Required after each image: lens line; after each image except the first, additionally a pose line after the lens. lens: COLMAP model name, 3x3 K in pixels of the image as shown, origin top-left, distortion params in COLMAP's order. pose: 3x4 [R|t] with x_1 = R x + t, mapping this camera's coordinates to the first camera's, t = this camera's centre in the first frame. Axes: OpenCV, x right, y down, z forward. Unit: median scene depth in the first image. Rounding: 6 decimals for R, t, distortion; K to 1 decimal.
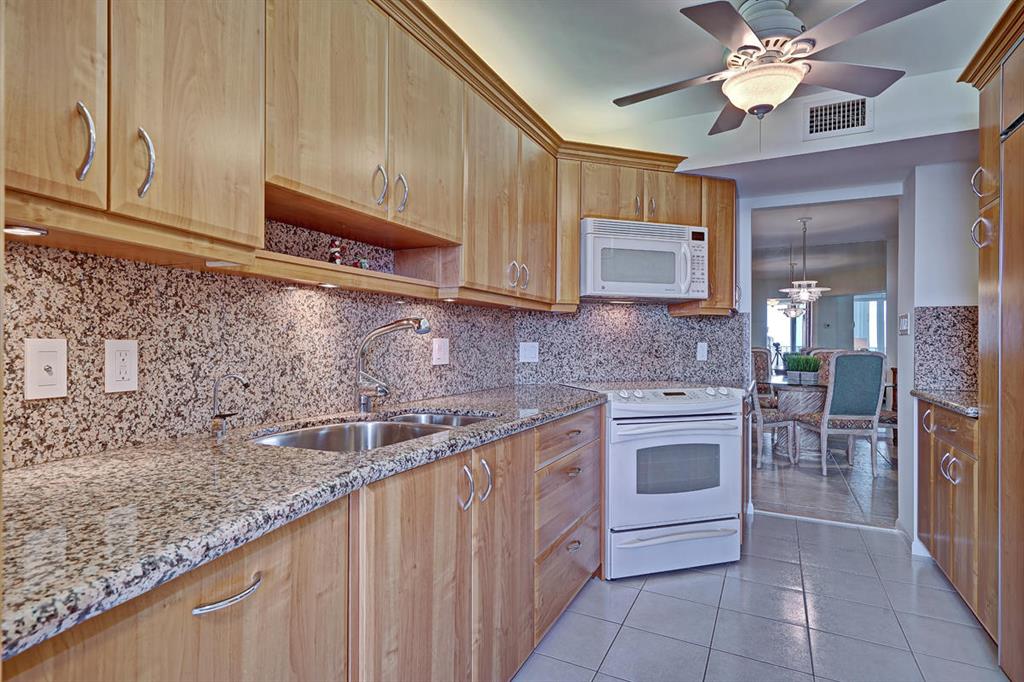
lens RADIAL K [[522.2, 0, 504.6], [0, 522.2, 343.9], [0, 0, 1]] dist [0.002166, 0.001084]
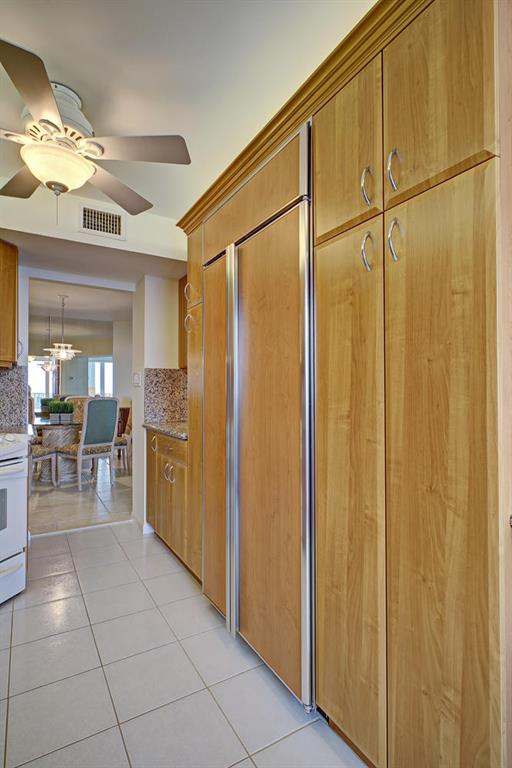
lens RADIAL K [[391.6, 0, 258.0], [0, 391.6, 386.9], [0, 0, 1]] dist [0.002166, 0.001084]
pose [[0.525555, 0.005285, 0.850743, 0.000095], [0.003451, 0.999959, -0.008345, -0.006058], [-0.850753, 0.007322, 0.525515, 0.135489]]
